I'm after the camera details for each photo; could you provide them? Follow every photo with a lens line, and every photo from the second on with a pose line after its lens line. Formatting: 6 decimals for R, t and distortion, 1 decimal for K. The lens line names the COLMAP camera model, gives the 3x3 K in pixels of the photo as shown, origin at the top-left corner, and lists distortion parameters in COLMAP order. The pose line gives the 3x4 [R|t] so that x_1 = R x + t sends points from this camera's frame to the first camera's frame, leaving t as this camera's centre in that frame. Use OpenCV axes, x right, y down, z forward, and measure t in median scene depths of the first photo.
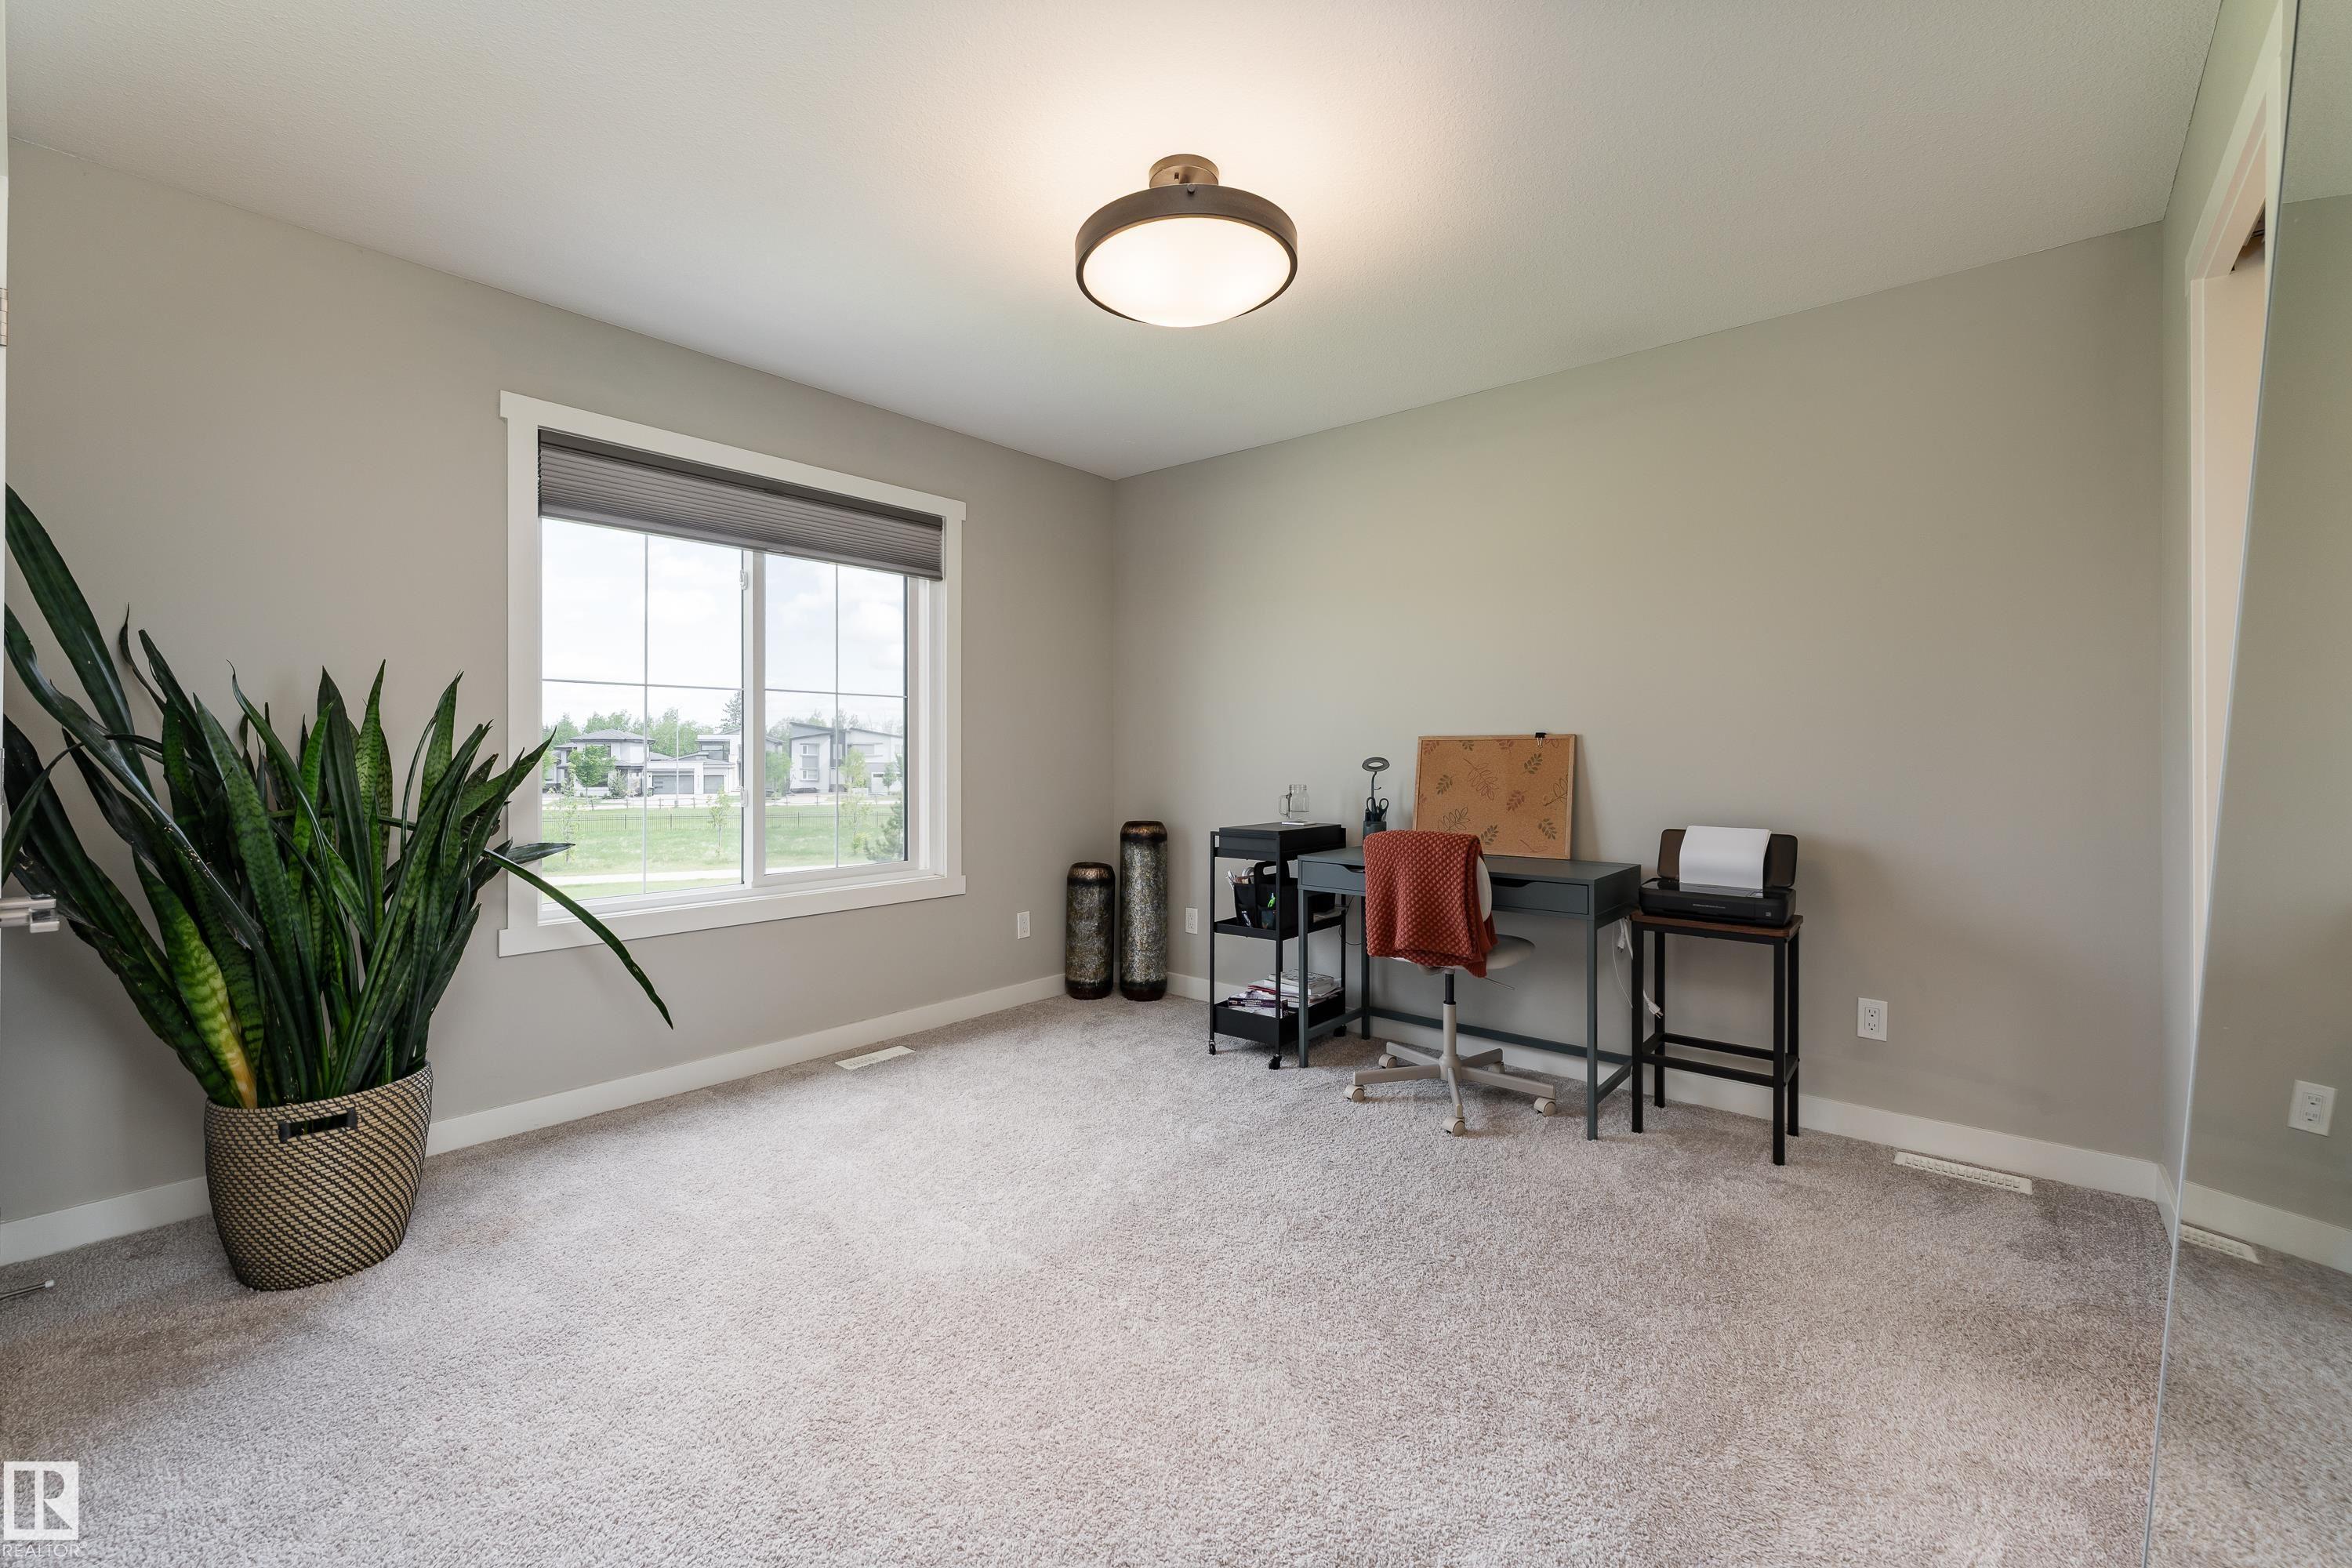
lens RADIAL K [[987.0, 0, 1170.4], [0, 987.0, 742.7], [0, 0, 1]] dist [-0.000405, -0.000115]
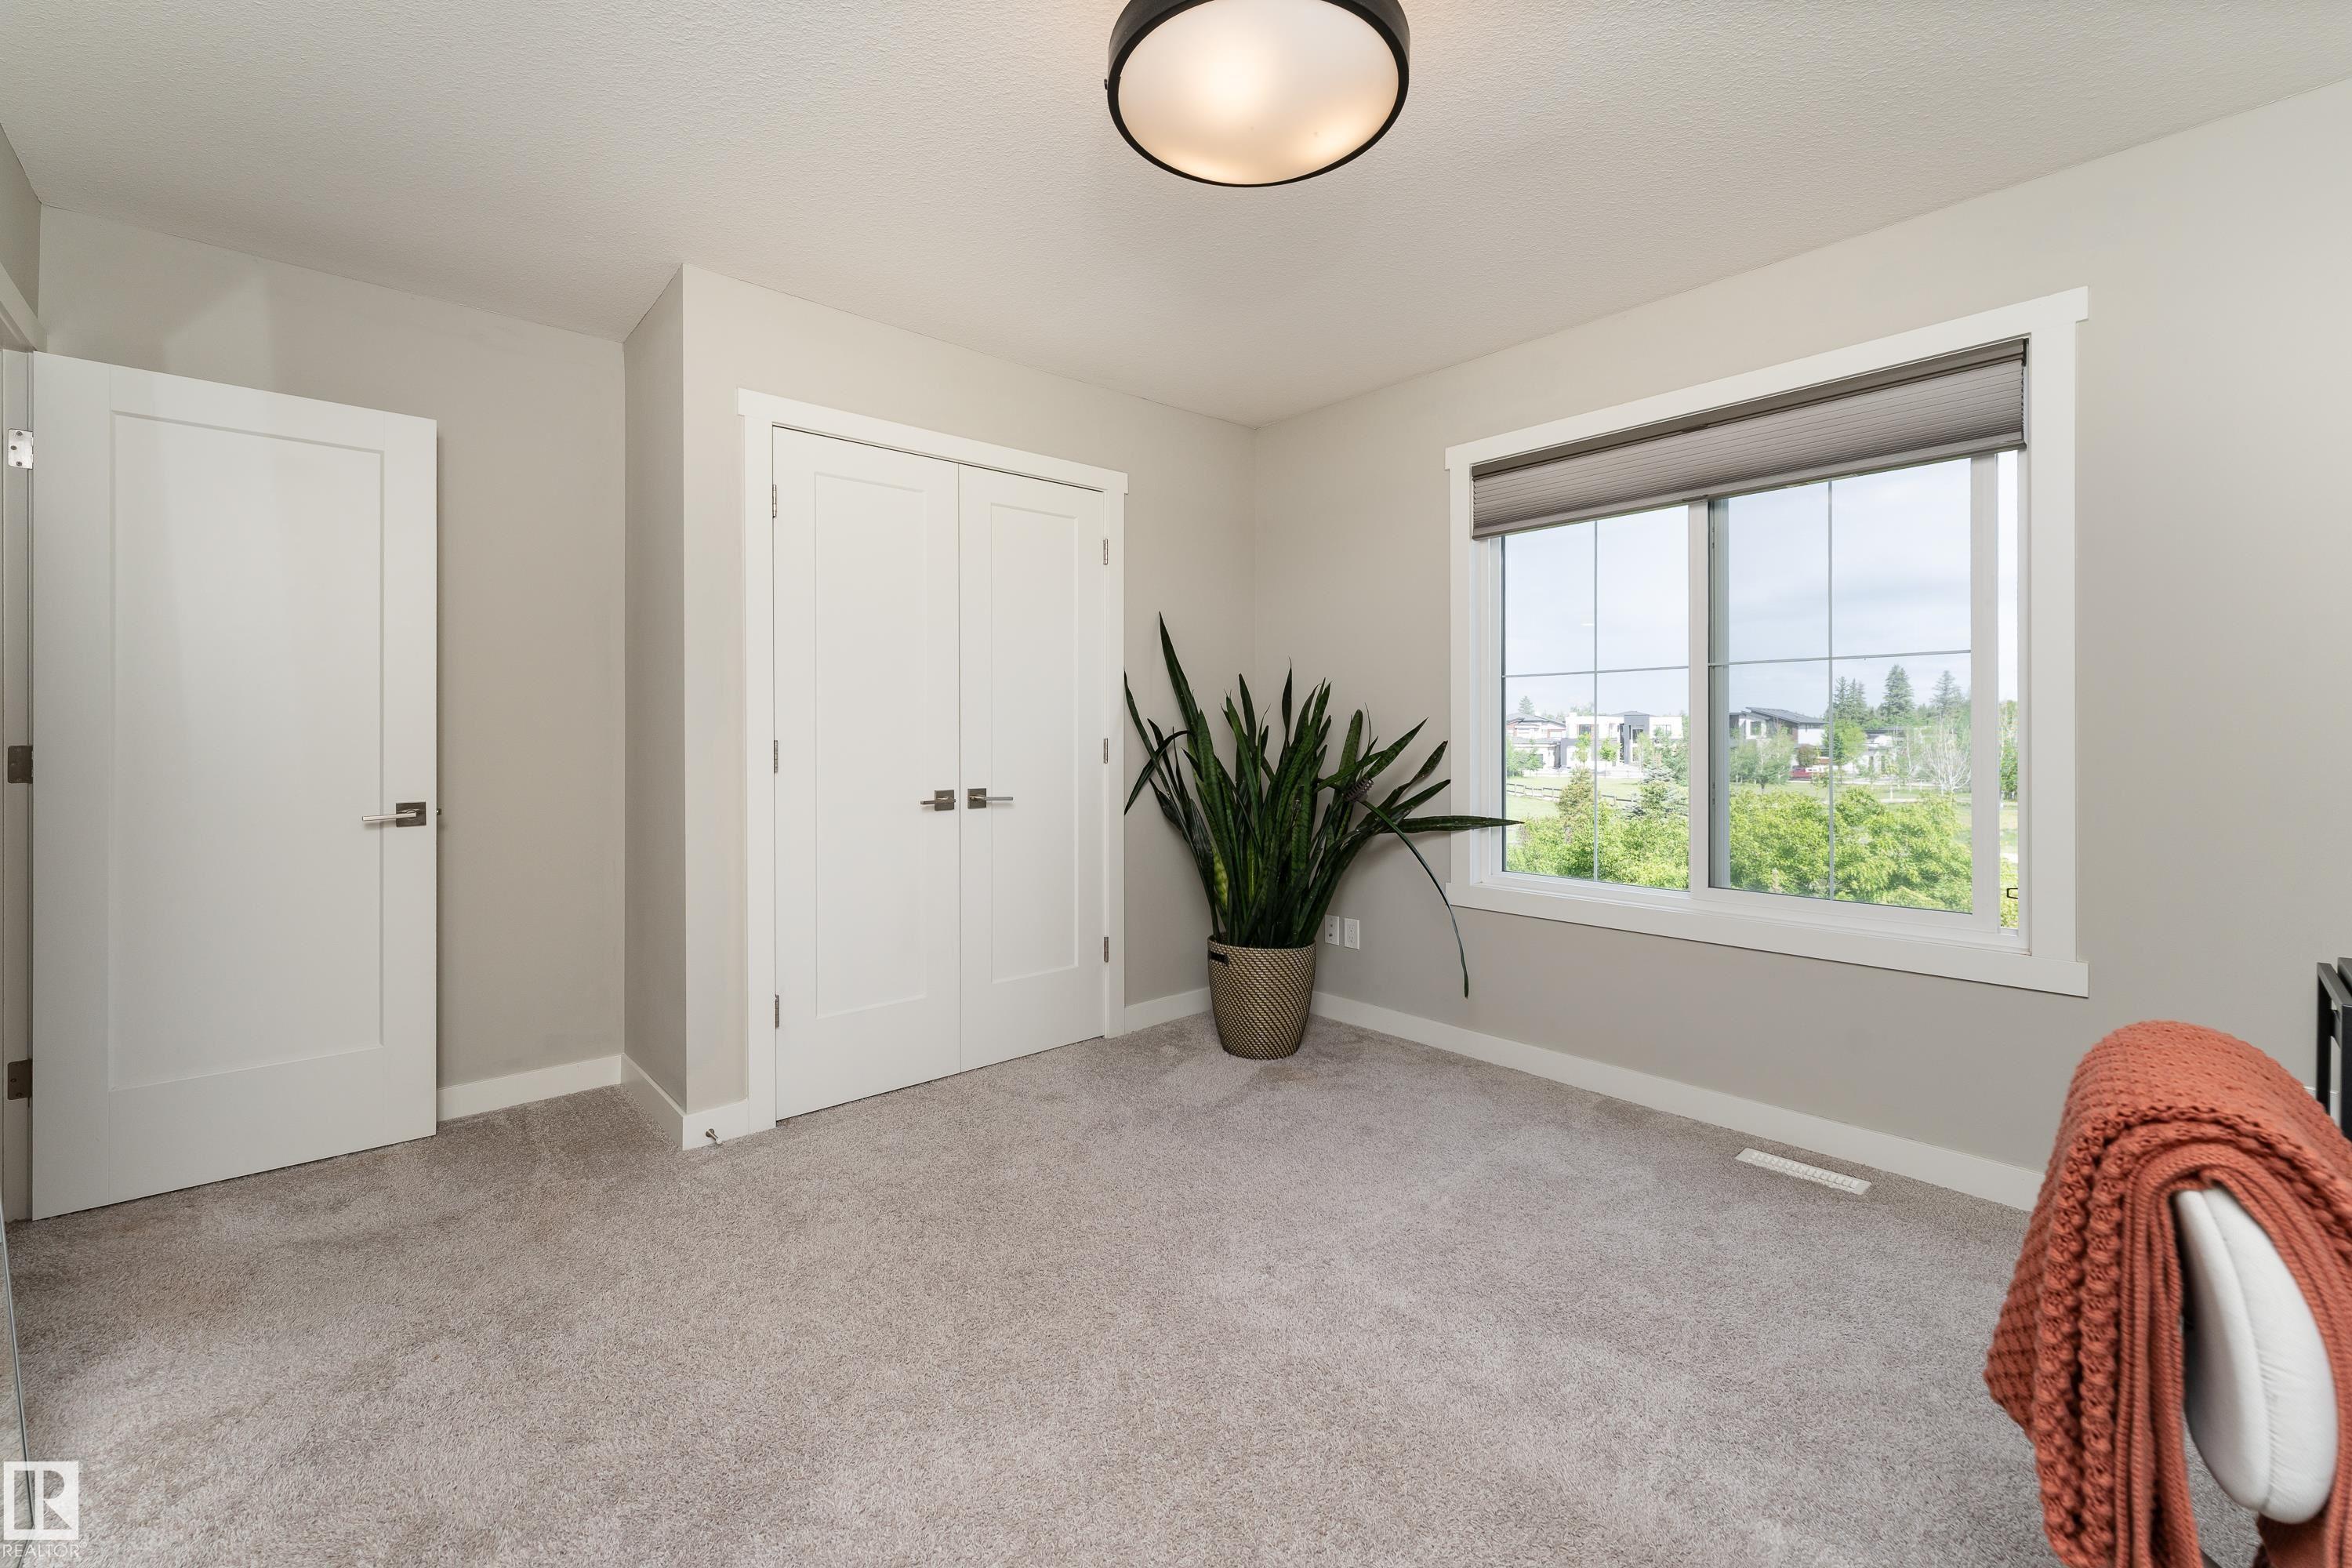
lens RADIAL K [[987.0, 0, 1170.4], [0, 987.0, 742.7], [0, 0, 1]] dist [-0.000405, -0.000115]
pose [[-0.146882, 0.005285, -0.989140, 0.490236], [0.008399, 0.999956, 0.004096, 0.004652], [0.989118, -0.007707, -0.146920, 0.683400]]
